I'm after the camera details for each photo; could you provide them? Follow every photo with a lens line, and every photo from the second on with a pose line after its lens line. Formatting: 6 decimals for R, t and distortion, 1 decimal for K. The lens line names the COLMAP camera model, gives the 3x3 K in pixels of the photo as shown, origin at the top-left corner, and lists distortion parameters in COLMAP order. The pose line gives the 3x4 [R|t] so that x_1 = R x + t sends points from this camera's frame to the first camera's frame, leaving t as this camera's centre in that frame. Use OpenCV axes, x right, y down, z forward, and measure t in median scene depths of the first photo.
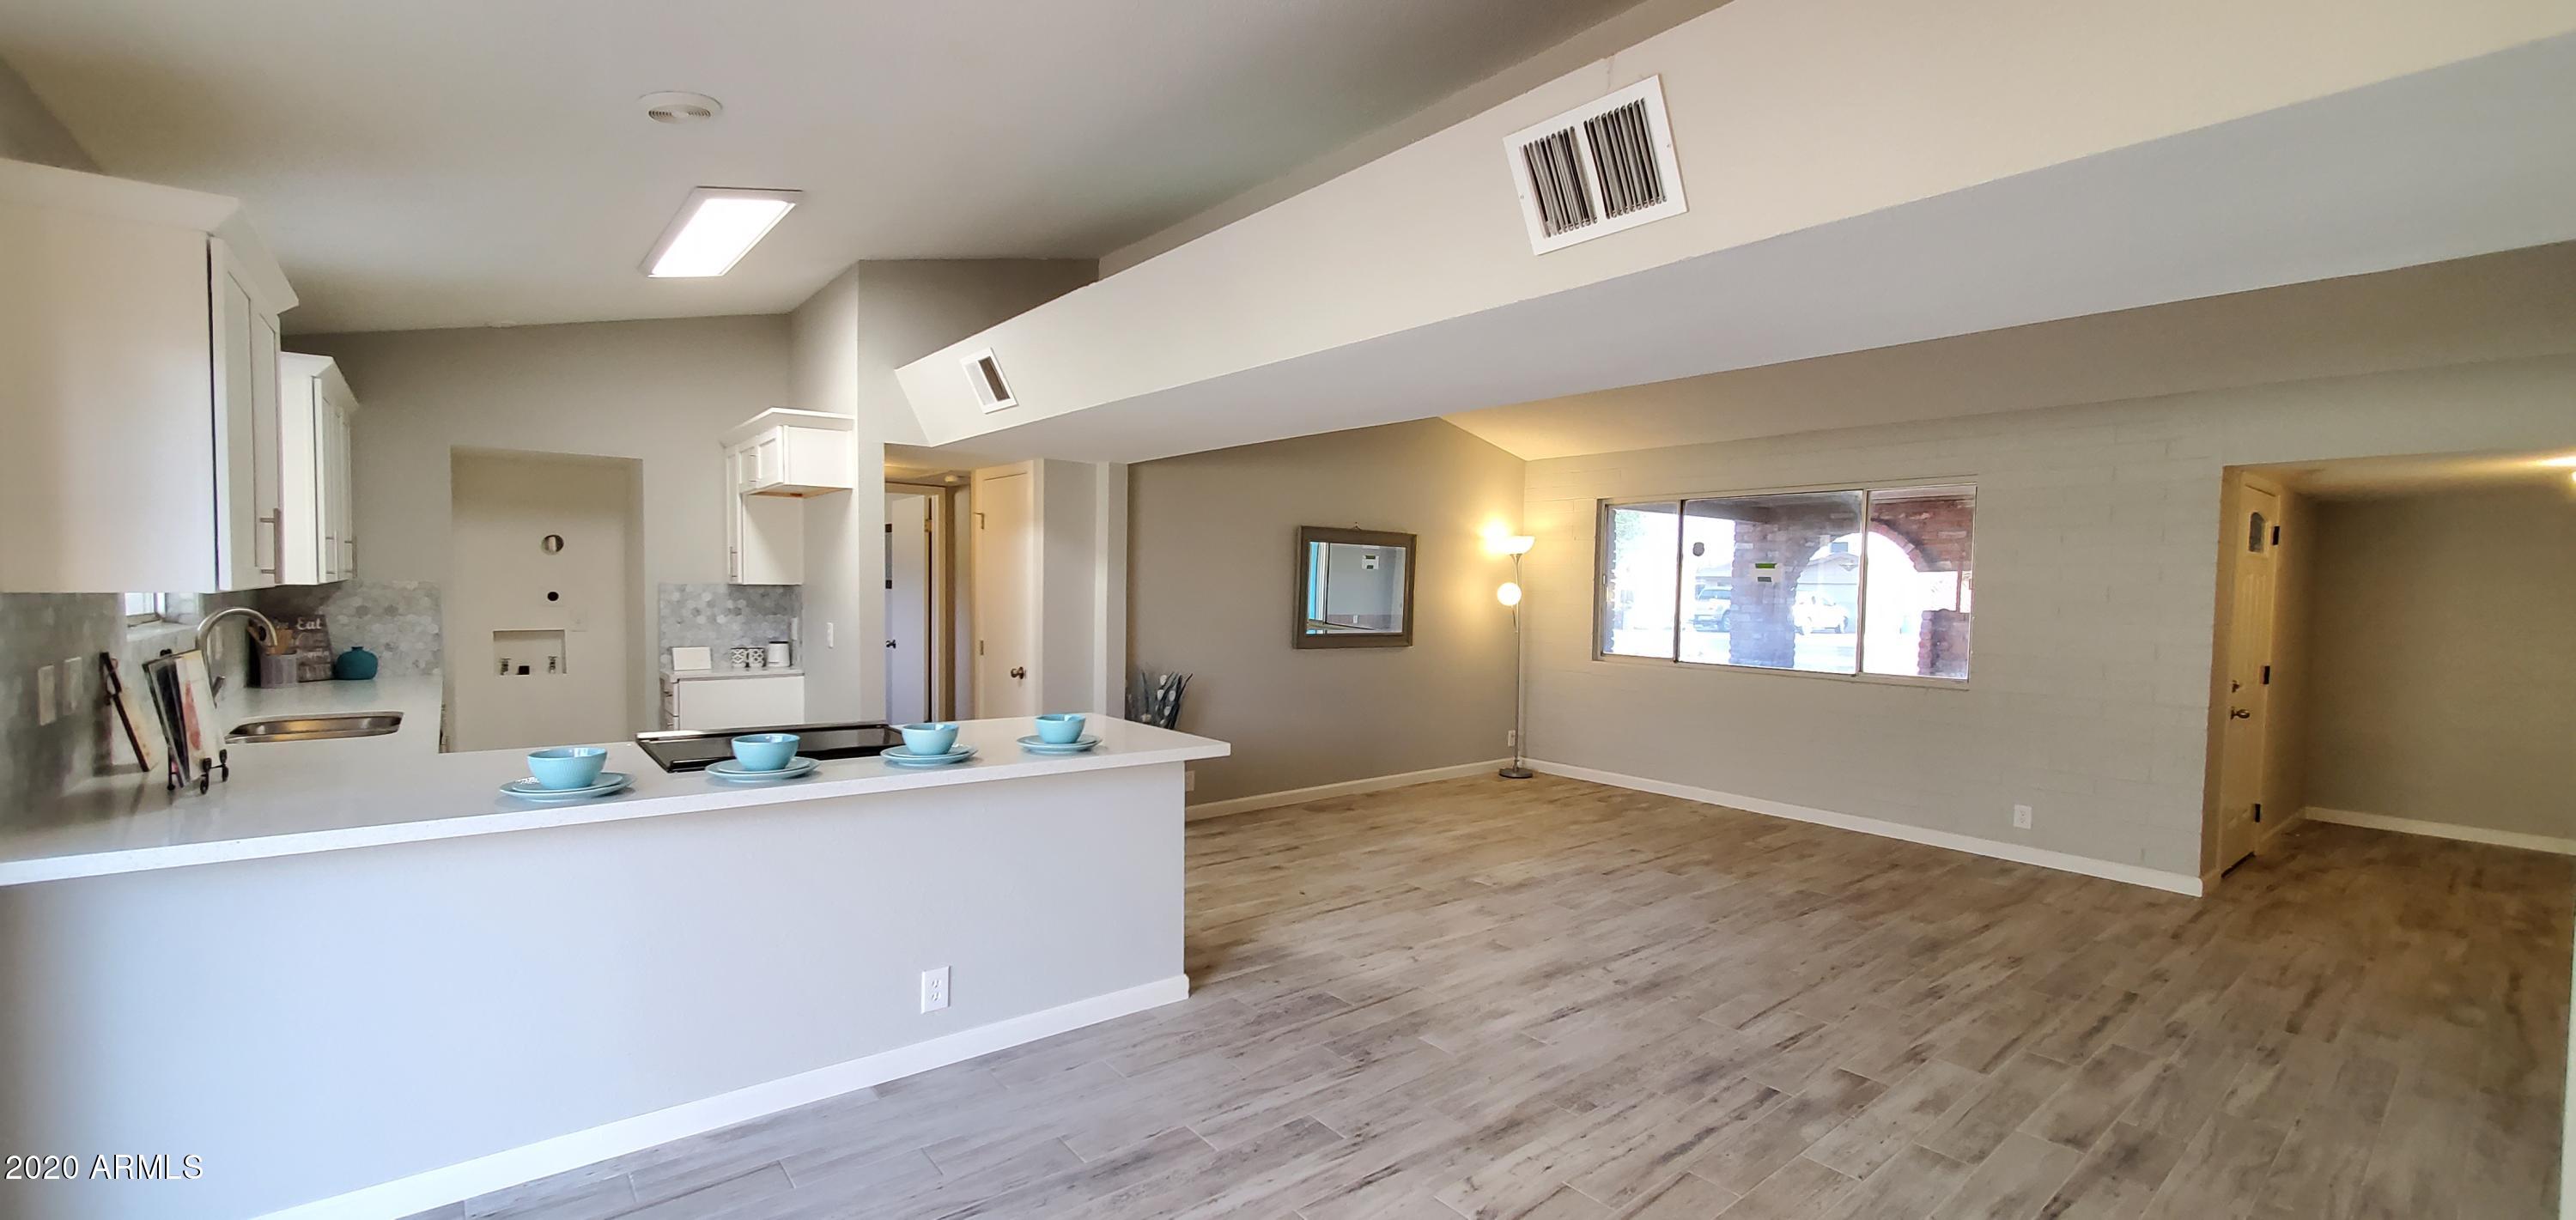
lens RADIAL K [[1026.2, 0, 1278.7], [0, 1026.2, 622.5], [0, 0, 1]] dist [0.005592, -0.000575]
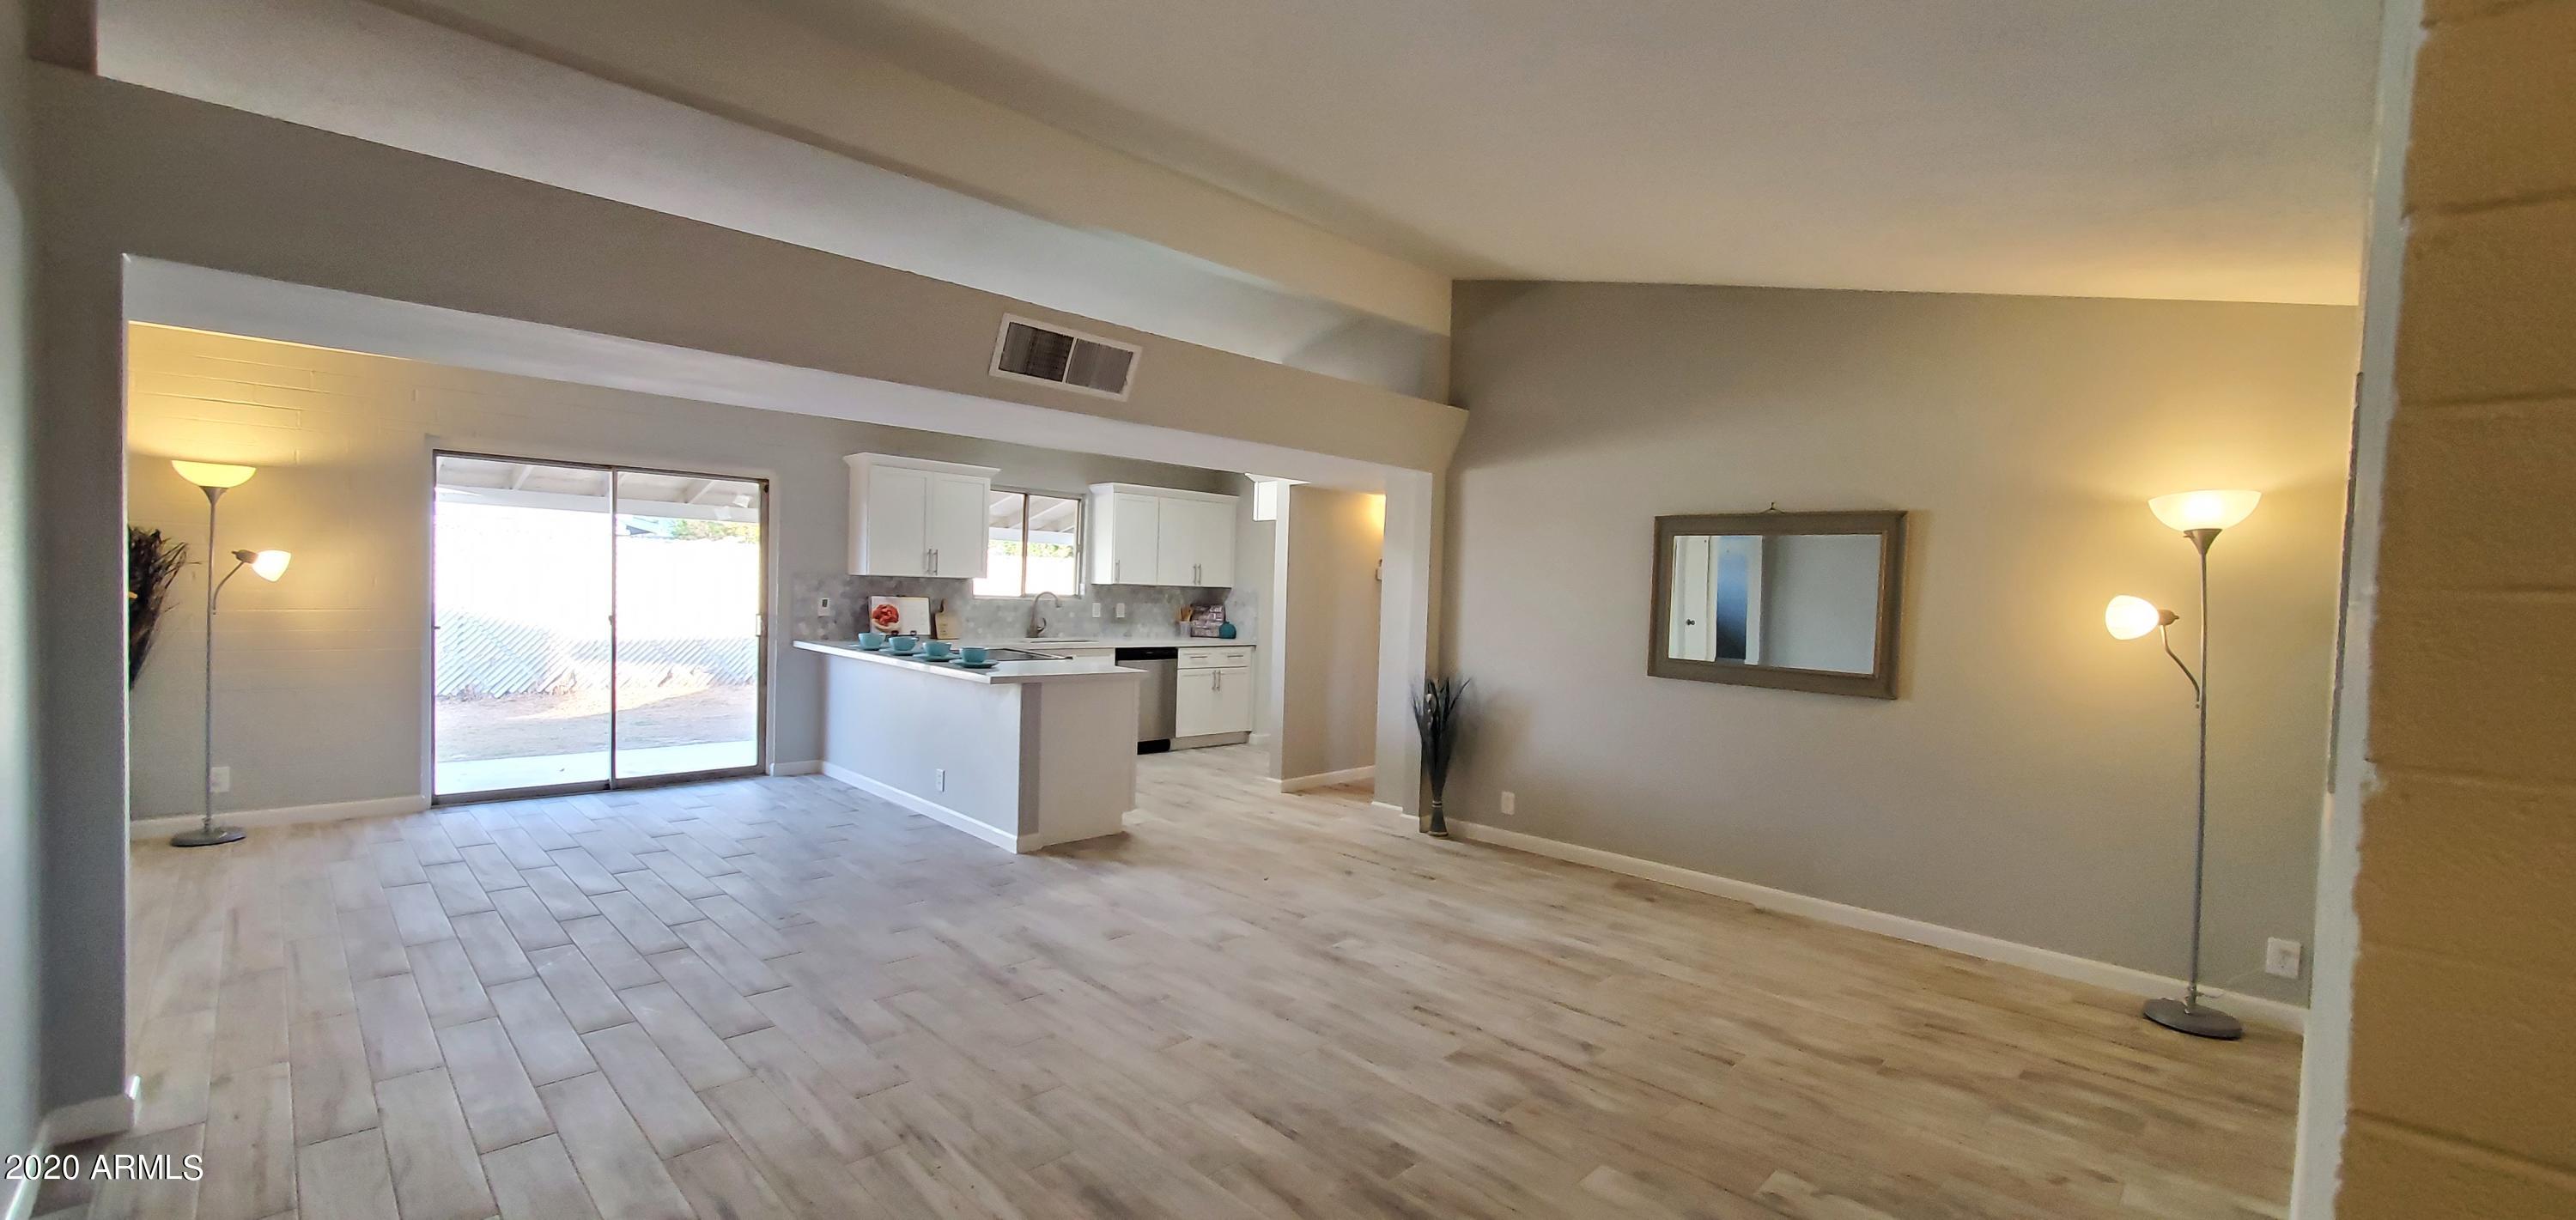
lens RADIAL K [[1026.2, 0, 1278.7], [0, 1026.2, 622.5], [0, 0, 1]] dist [0.005592, -0.000575]
pose [[0.101218, 0.018978, -0.994683, 0.987152], [-0.070501, 0.997441, 0.011856, -0.004721], [0.992363, 0.068927, 0.102297, 0.846042]]
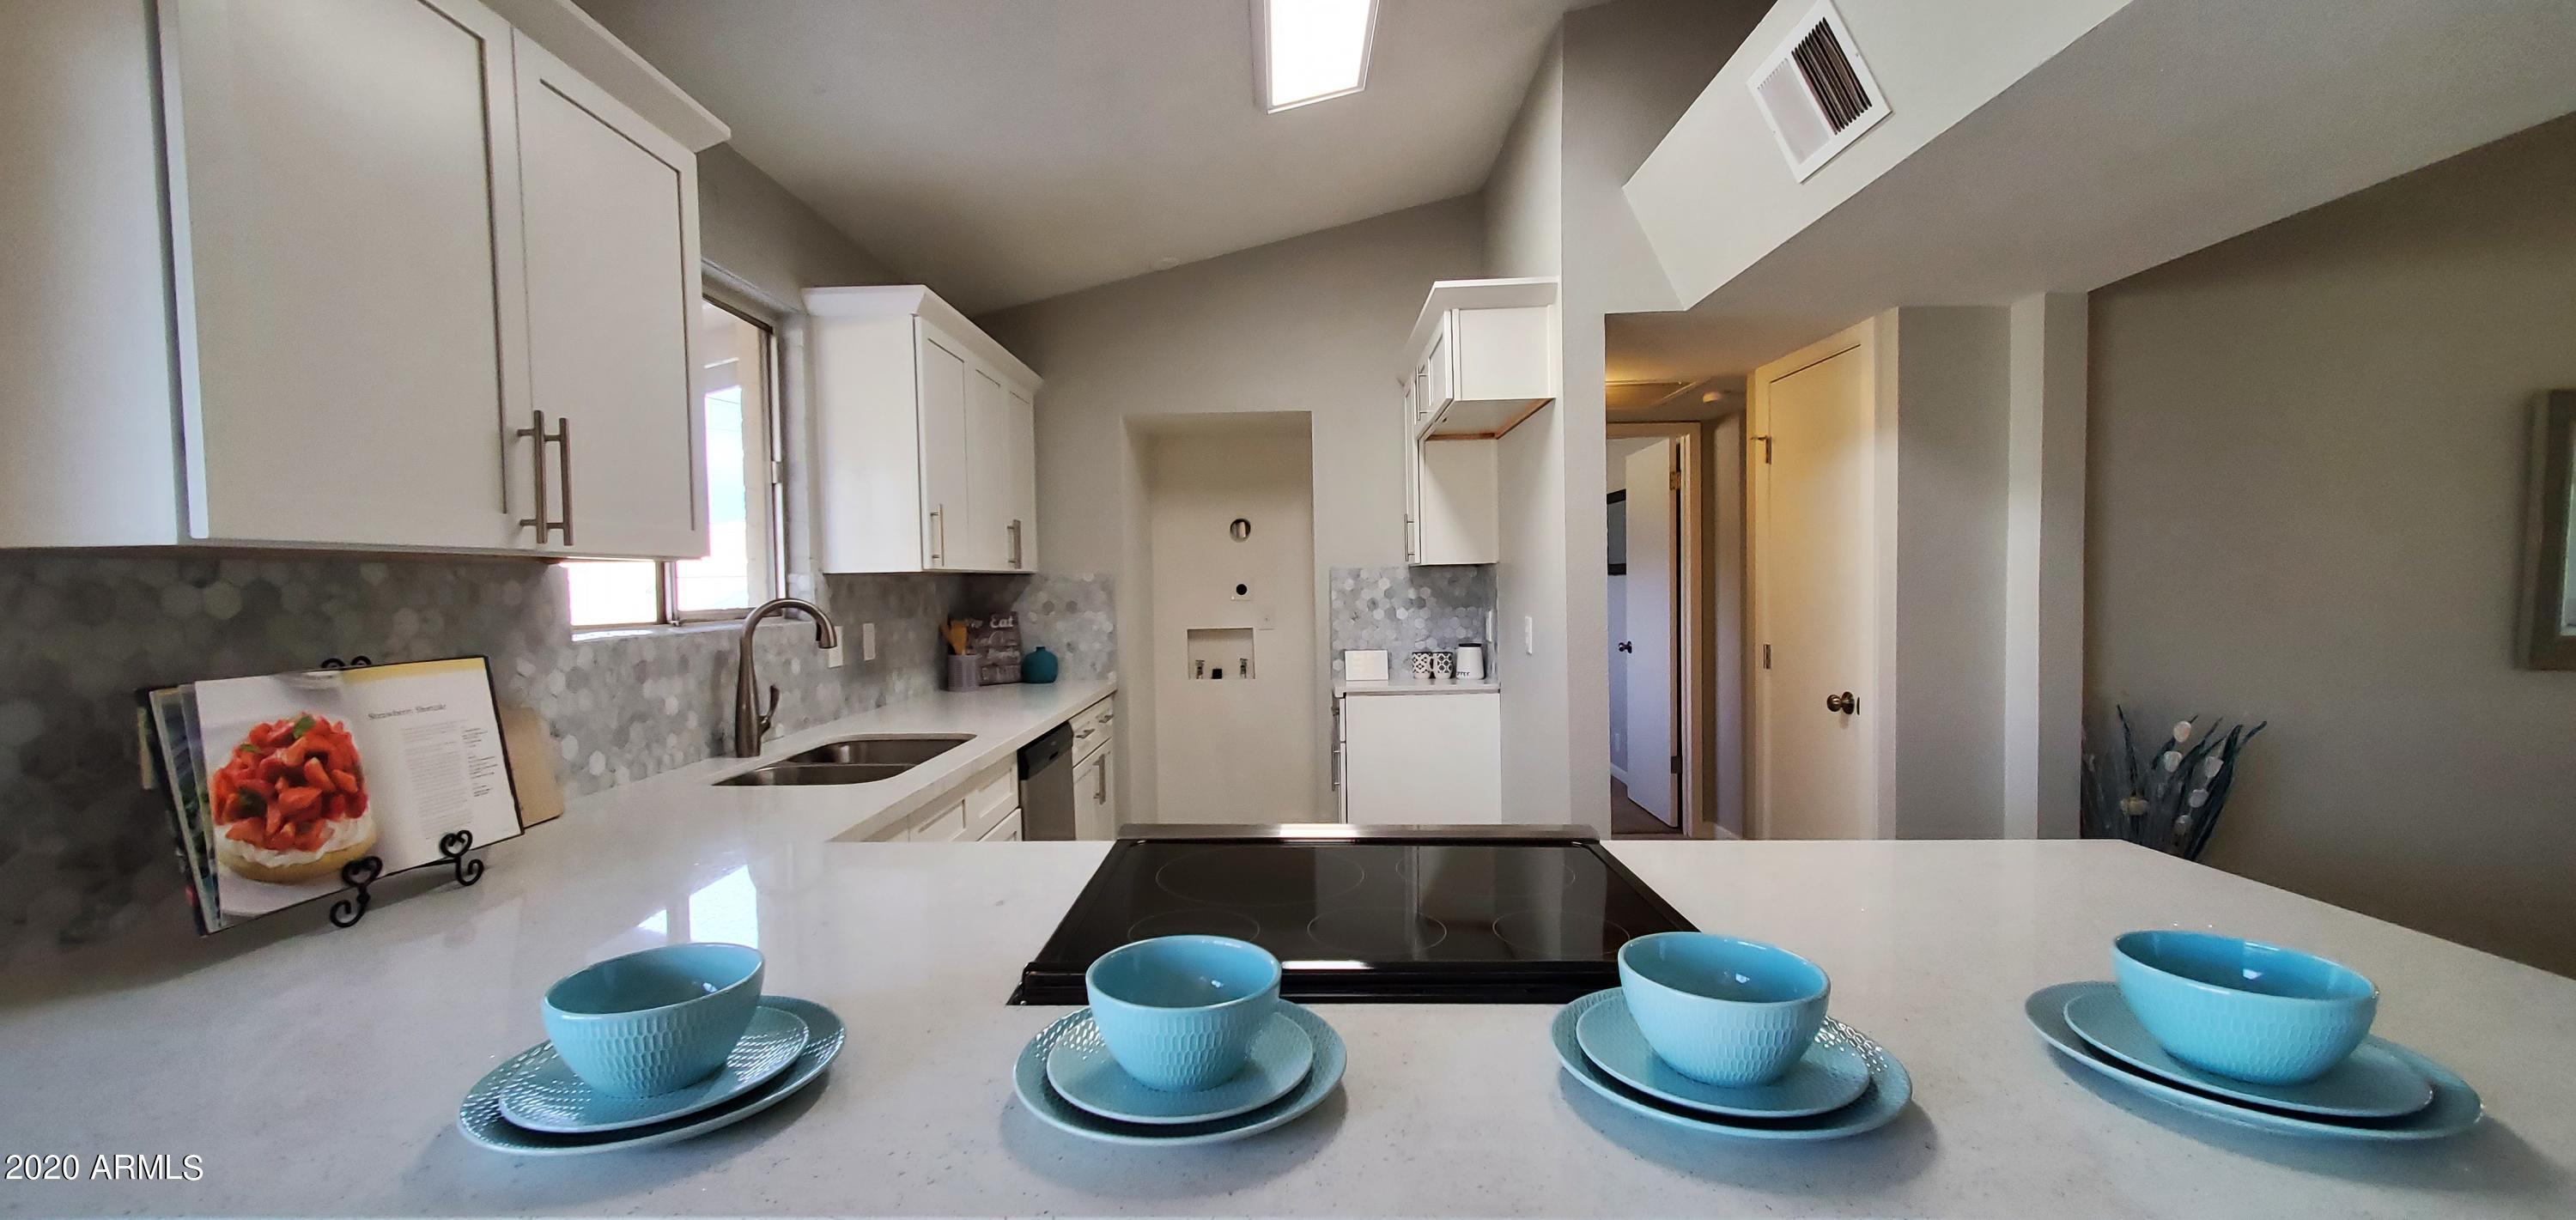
lens RADIAL K [[1026.2, 0, 1278.7], [0, 1026.2, 622.5], [0, 0, 1]] dist [0.005592, -0.000575]
pose [[0.768219, -0.004954, -0.640168, -0.147583], [0.005394, 0.999985, -0.001266, 0.004320], [0.640165, -0.002480, 0.768234, 0.415792]]
